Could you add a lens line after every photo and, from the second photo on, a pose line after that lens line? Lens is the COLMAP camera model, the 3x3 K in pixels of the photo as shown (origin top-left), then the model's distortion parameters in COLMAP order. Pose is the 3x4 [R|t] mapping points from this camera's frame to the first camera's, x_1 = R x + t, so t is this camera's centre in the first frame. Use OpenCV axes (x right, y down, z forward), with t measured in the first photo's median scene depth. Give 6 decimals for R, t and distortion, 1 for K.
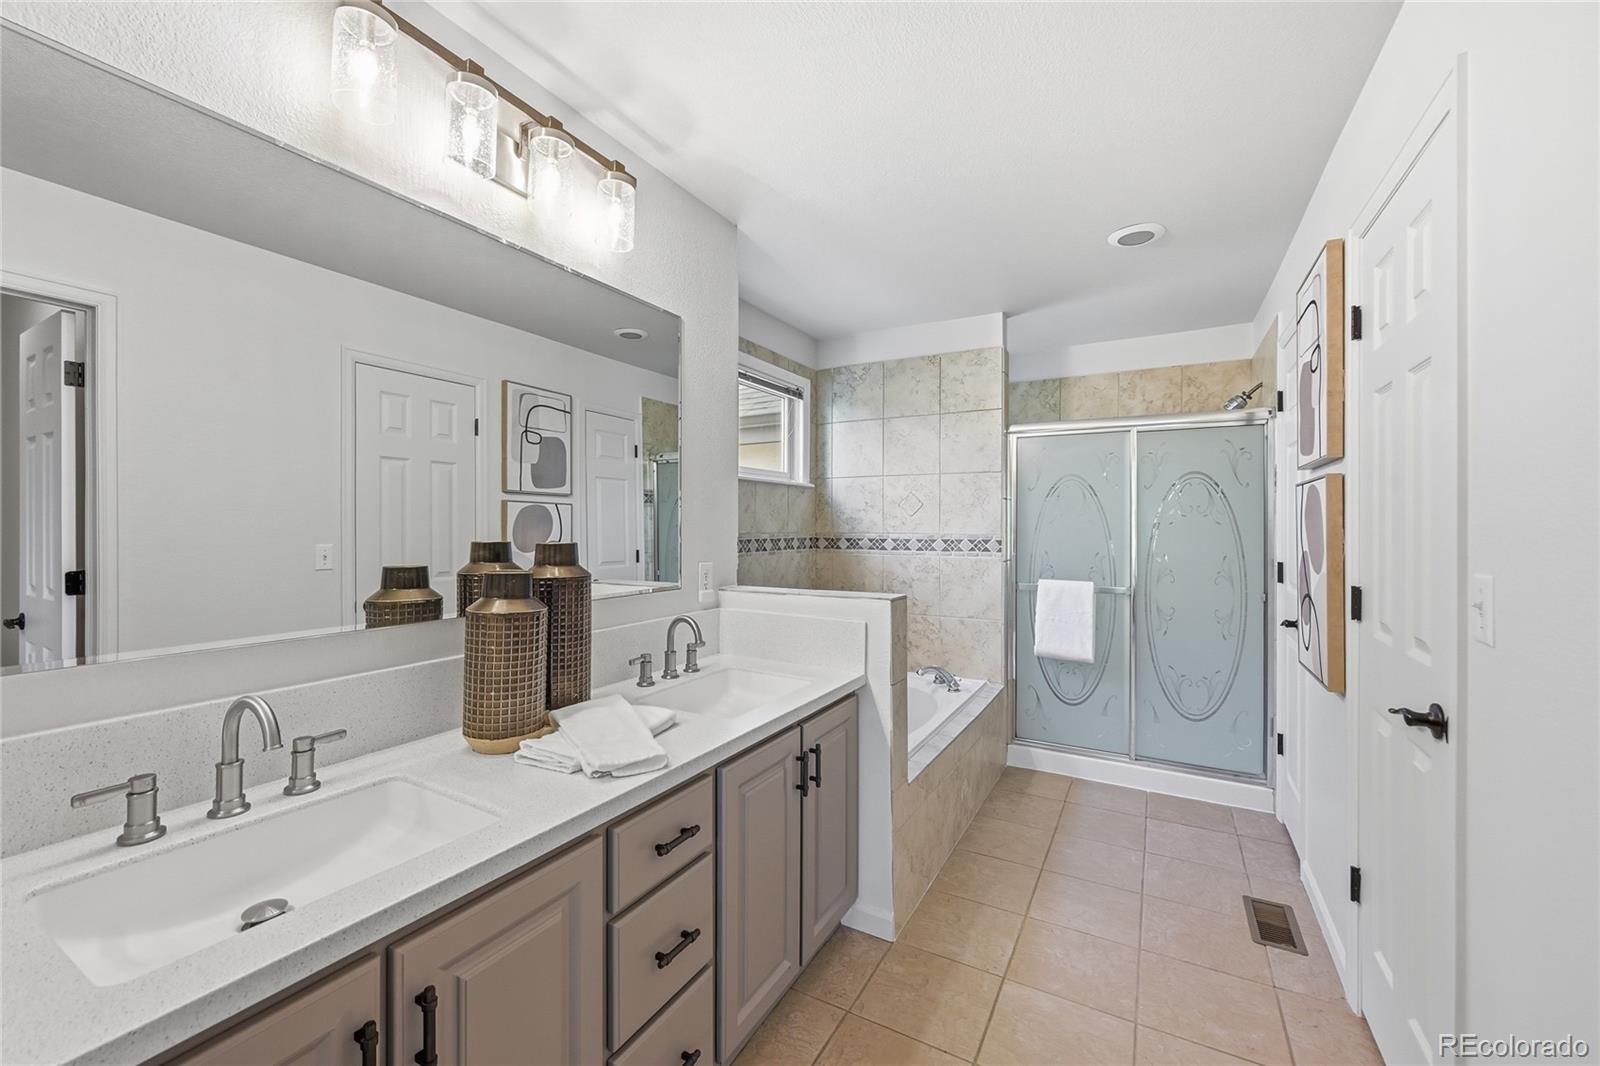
lens RADIAL K [[643.4, 0, 803.6], [0, 643.4, 527.1], [0, 0, 1]] dist [0.004218, 0.000806]
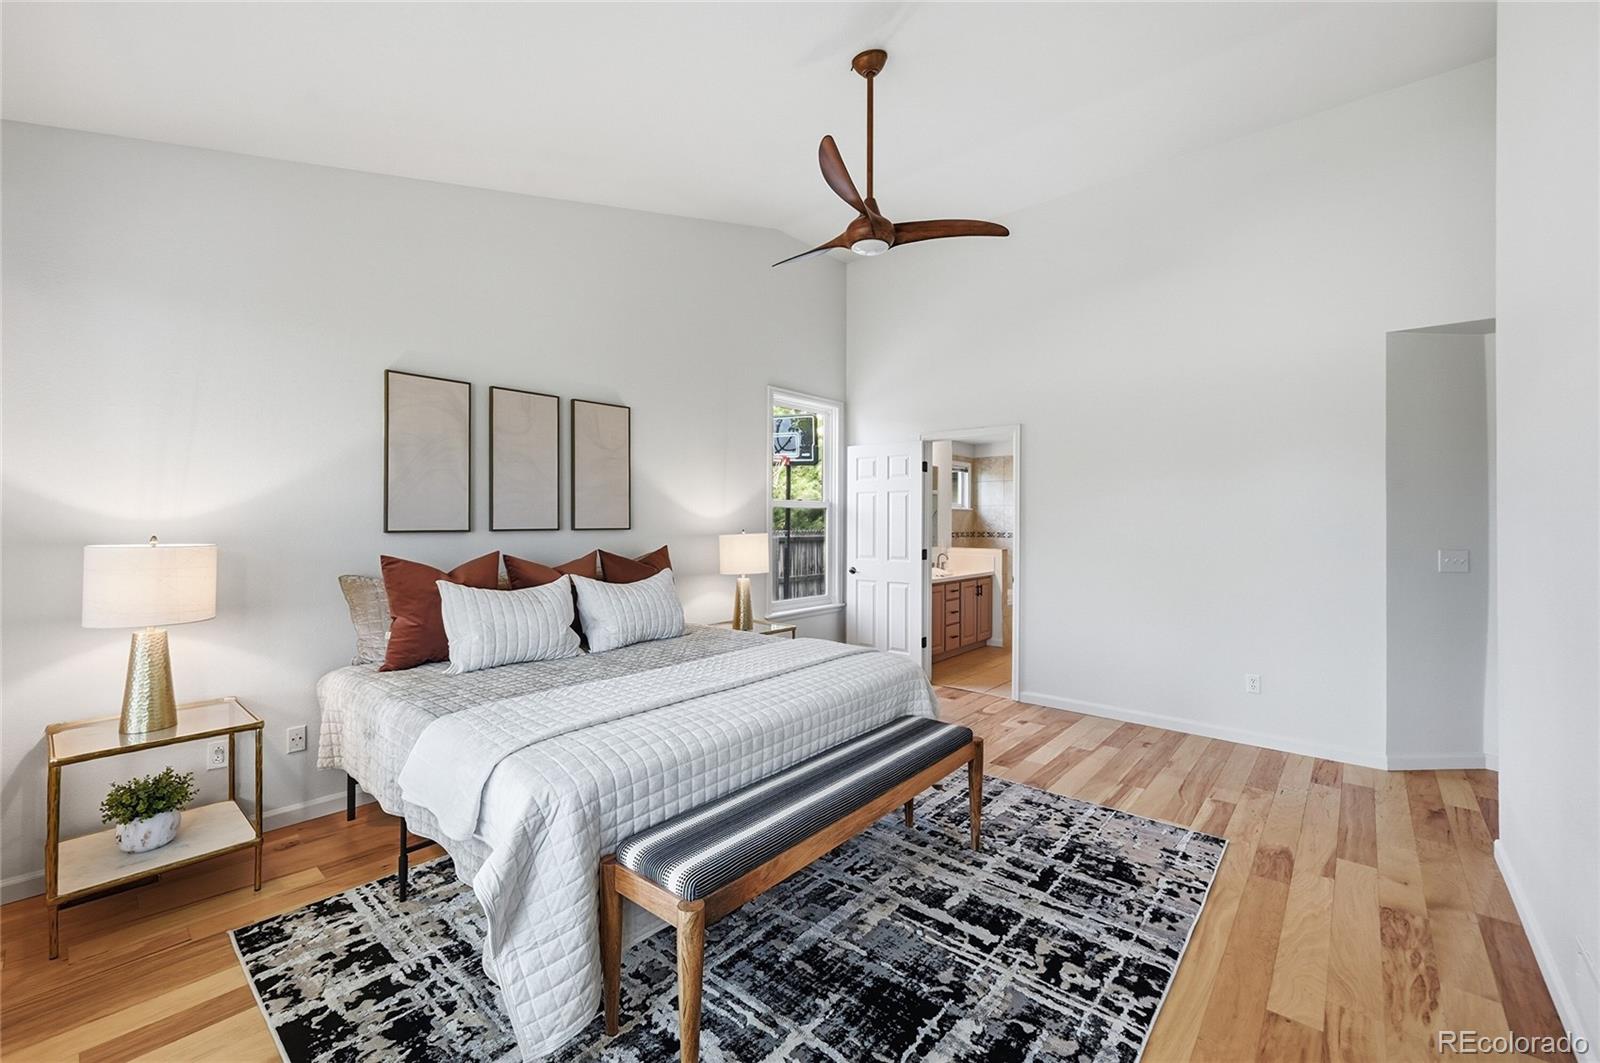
lens RADIAL K [[643.4, 0, 800.8], [0, 643.4, 526.0], [0, 0, 1]] dist [0.004218, 0.000806]
pose [[0.978314, -0.000360, -0.207127, -0.116640], [0.001332, 0.999989, 0.004555, -0.017967], [0.207123, -0.004732, 0.978303, -1.473454]]
